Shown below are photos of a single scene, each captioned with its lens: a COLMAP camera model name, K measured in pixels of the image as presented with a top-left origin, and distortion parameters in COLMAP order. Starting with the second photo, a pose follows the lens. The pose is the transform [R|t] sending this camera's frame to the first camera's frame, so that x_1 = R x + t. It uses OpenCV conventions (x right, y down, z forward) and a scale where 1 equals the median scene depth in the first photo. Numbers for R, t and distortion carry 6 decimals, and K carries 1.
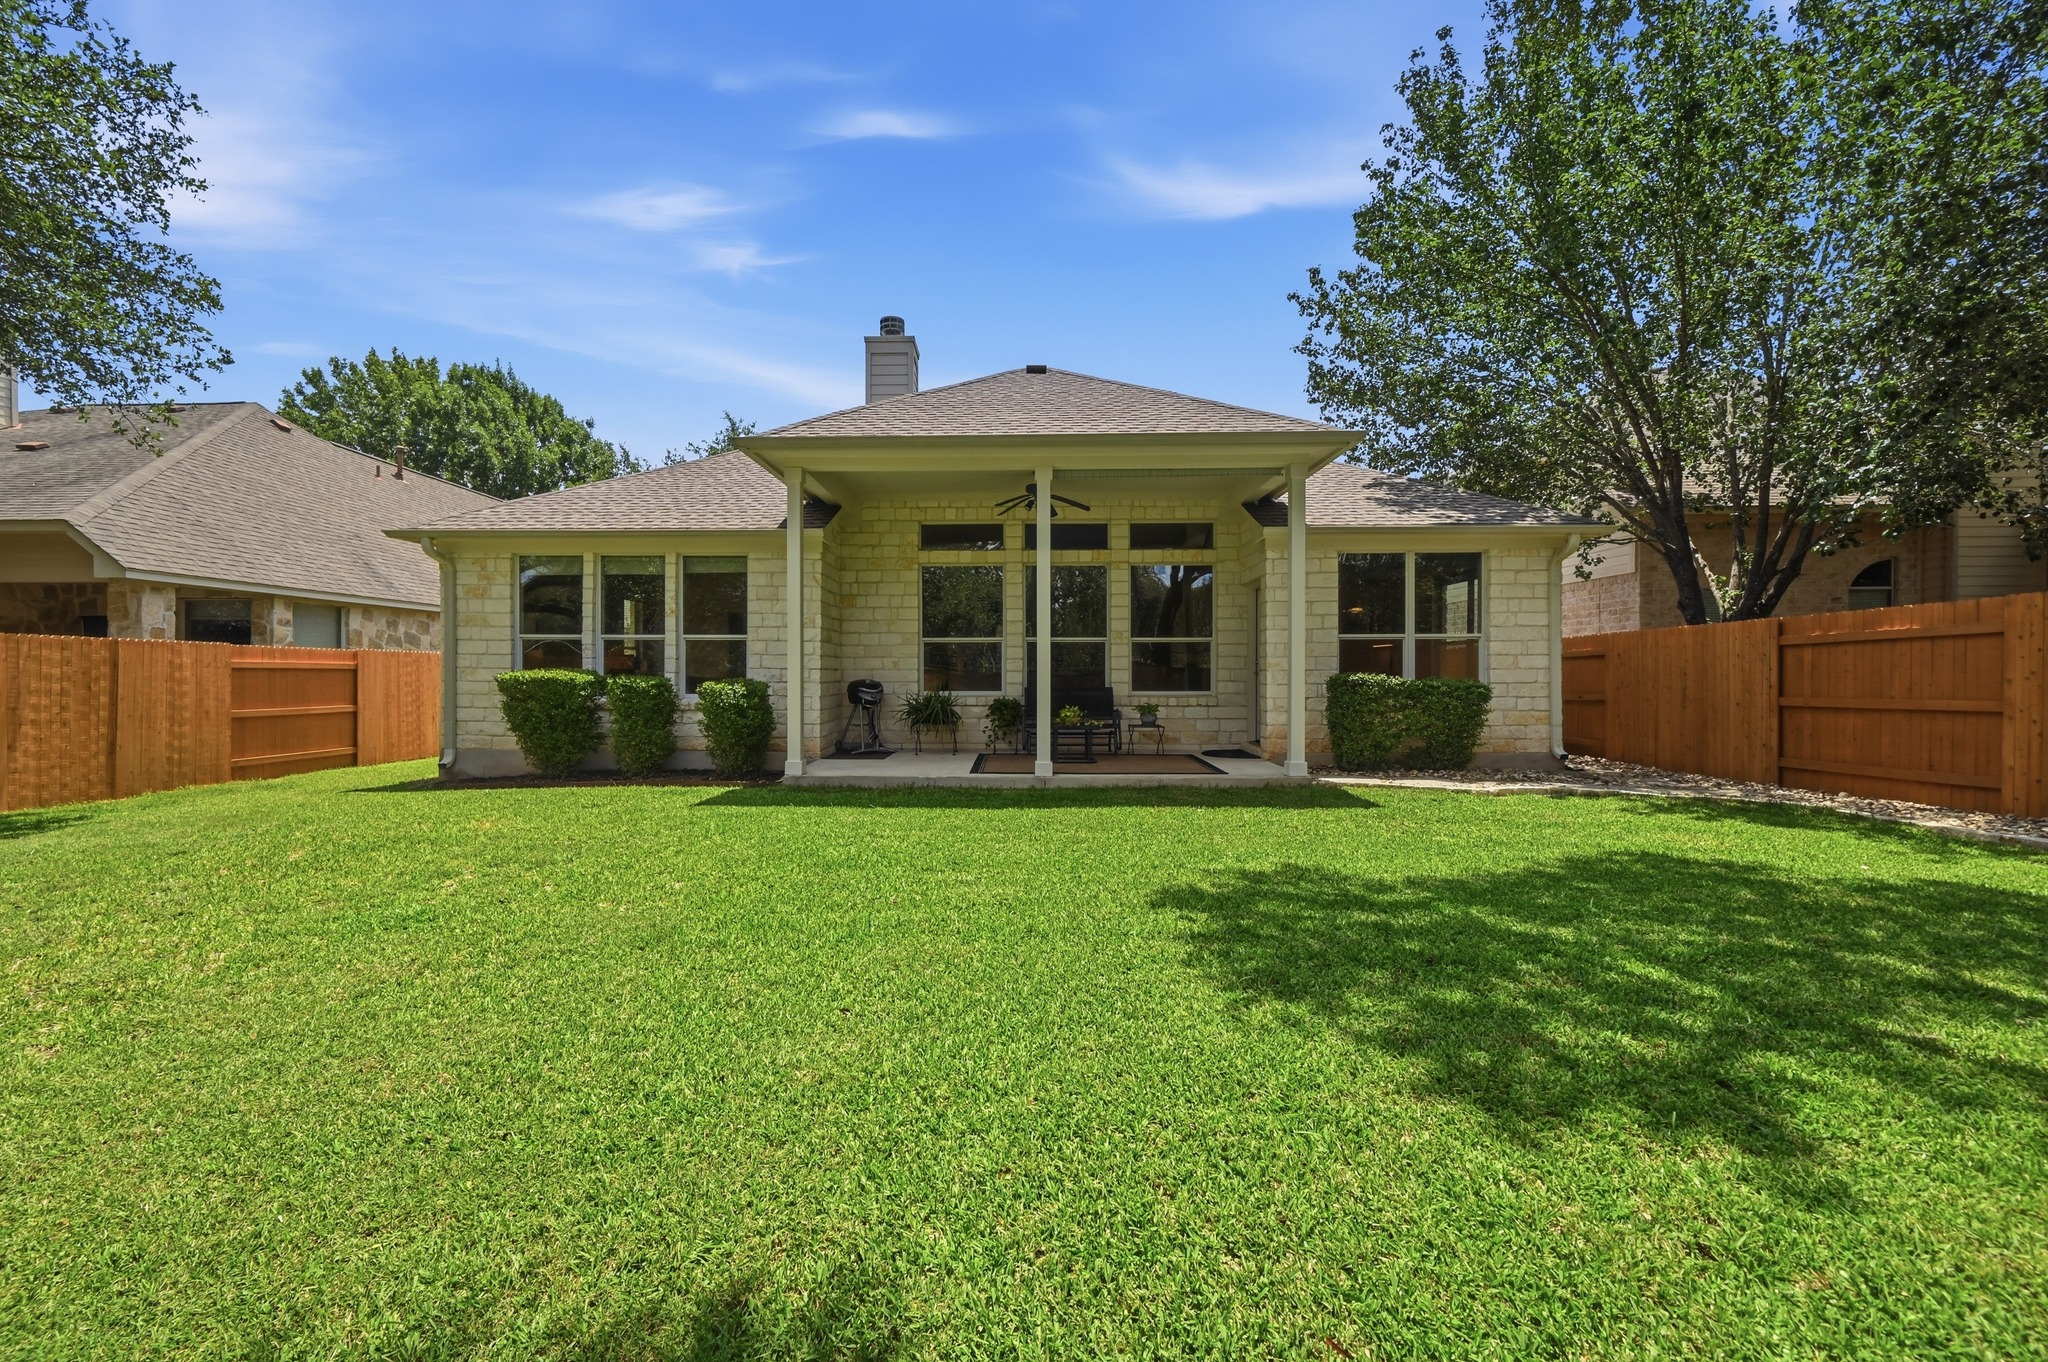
lens RADIAL K [[828.8, 0, 1016.6], [0, 828.8, 670.9], [0, 0, 1]] dist [-0.012348, -0.000431]
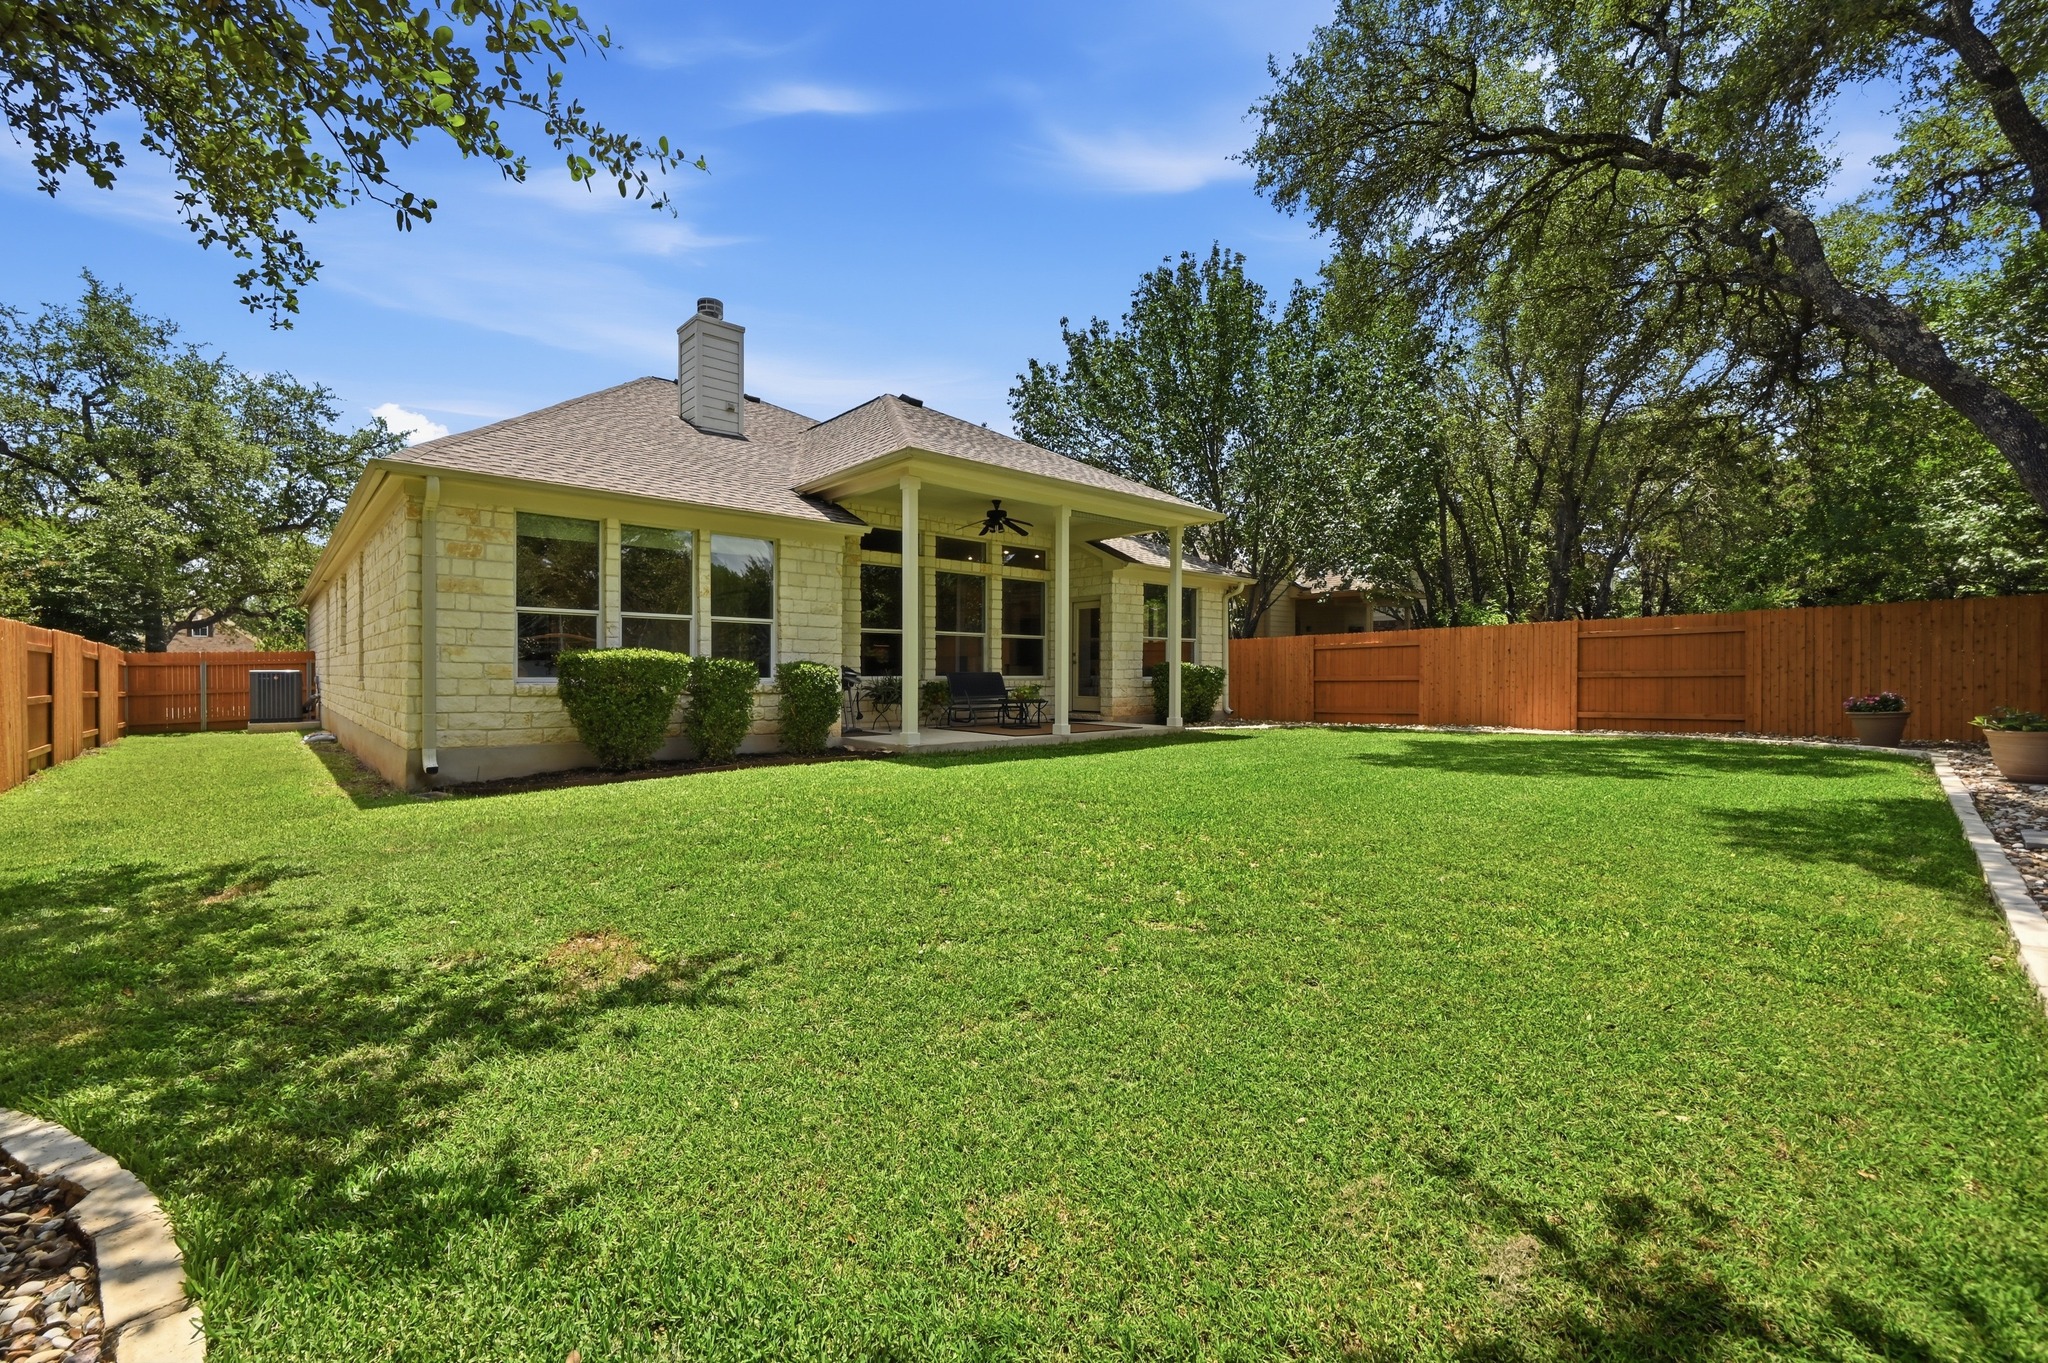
lens RADIAL K [[828.8, 0, 1016.6], [0, 828.8, 671.4], [0, 0, 1]] dist [-0.012348, -0.000431]
pose [[0.728849, 0.001776, 0.684673, -0.802724], [-0.007004, 0.999964, 0.004862, 0.013336], [-0.684639, -0.008339, 0.728835, 0.049839]]
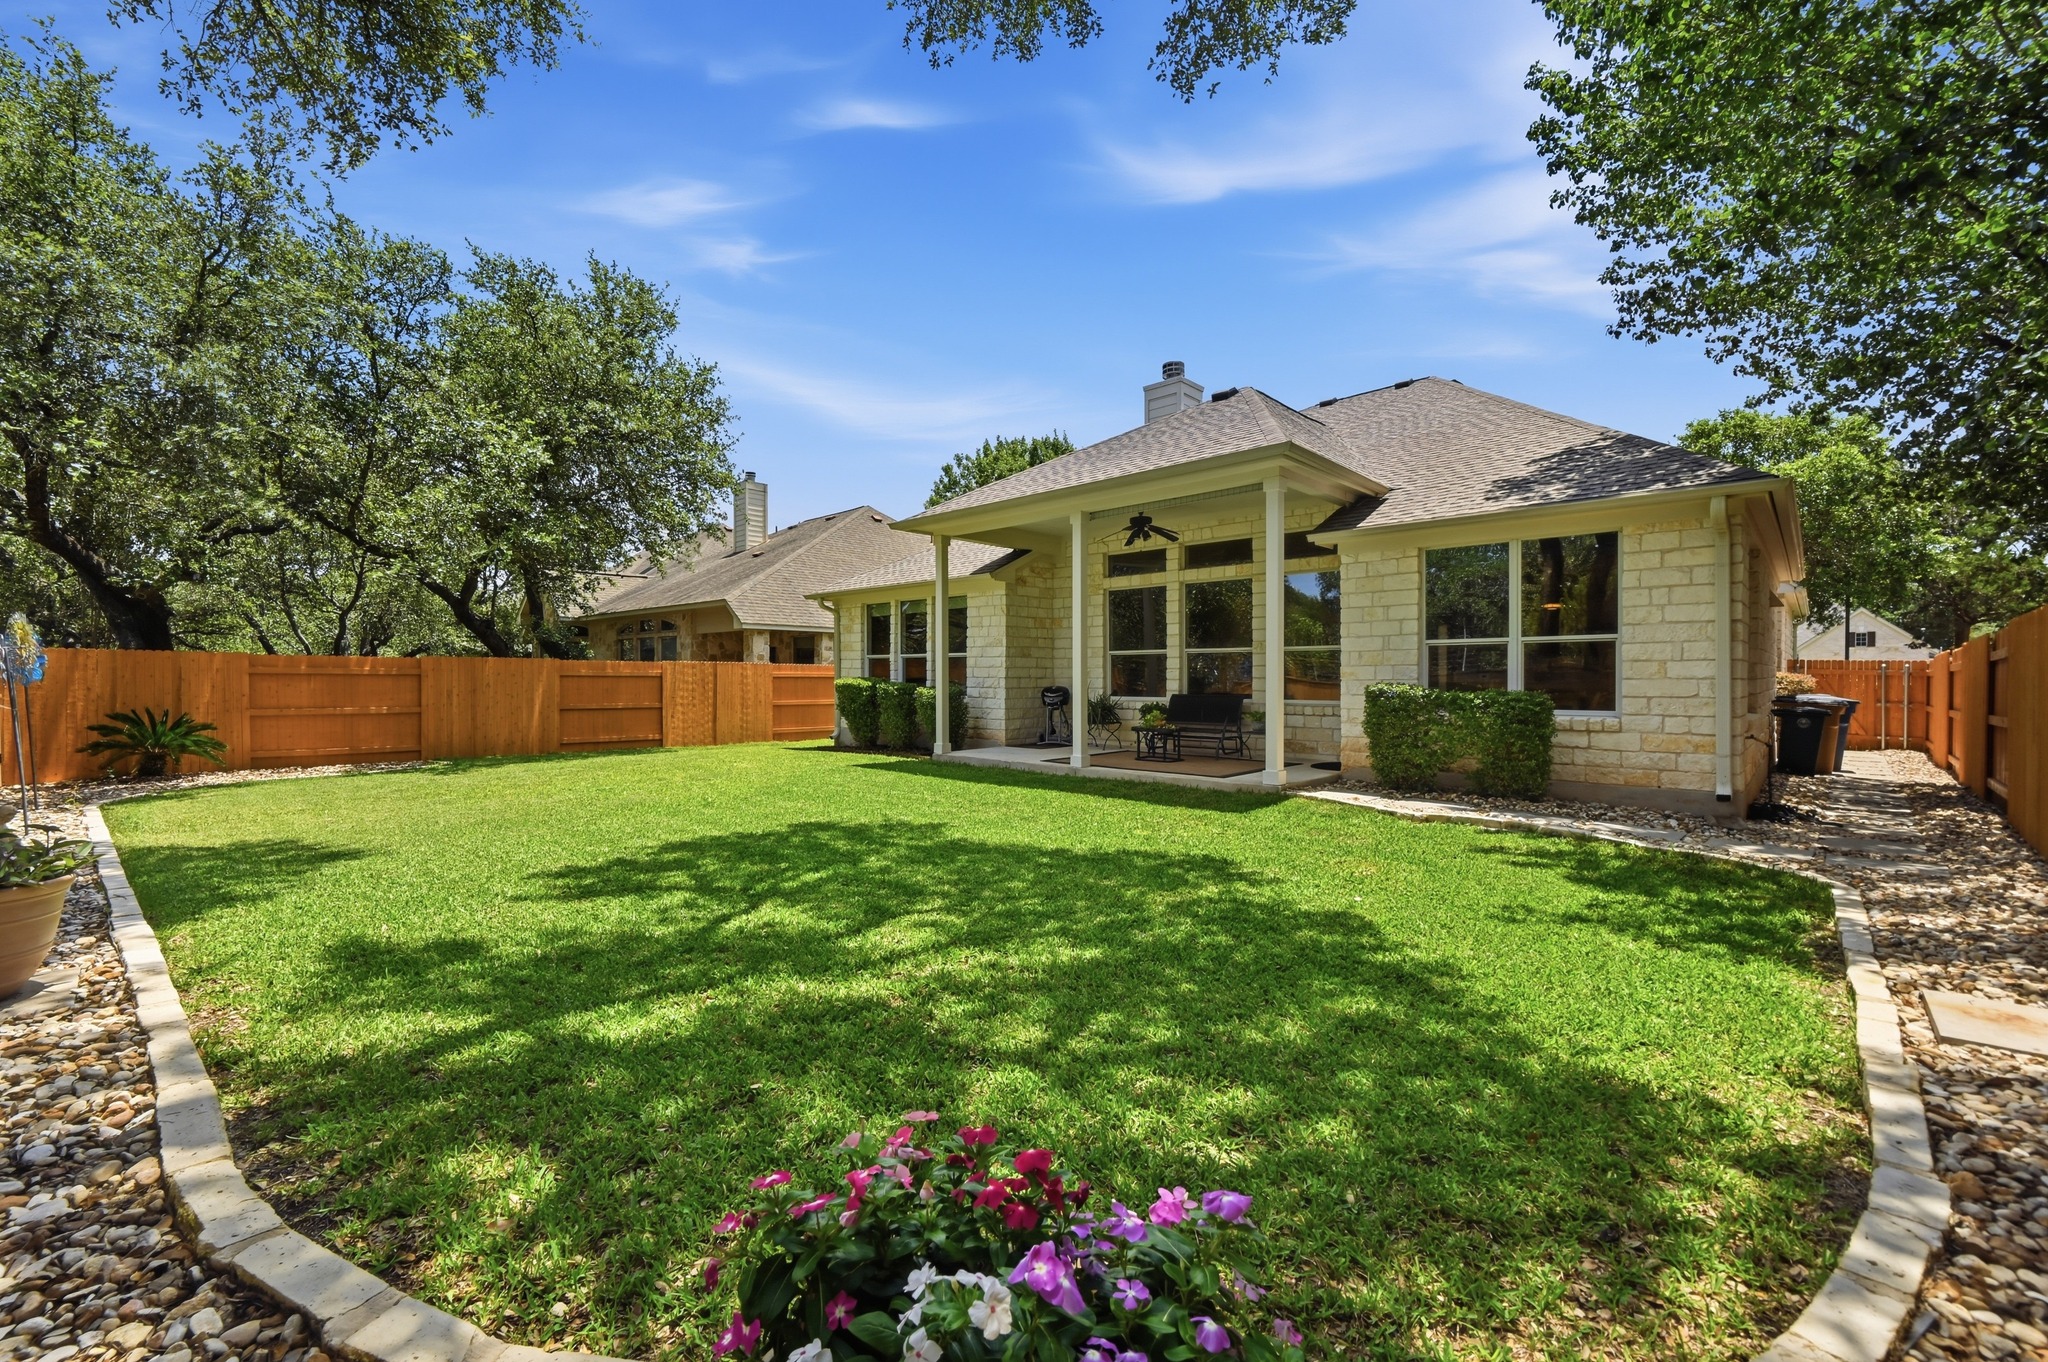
lens RADIAL K [[855.2, 0, 1020.0], [0, 855.2, 676.0], [0, 0, 1]] dist [-0.000710, -0.006139]
pose [[0.729118, -0.000778, -0.684388, 0.709795], [0.000491, 1.000000, -0.000613, -0.004528], [0.684388, 0.000111, 0.729118, 0.024448]]
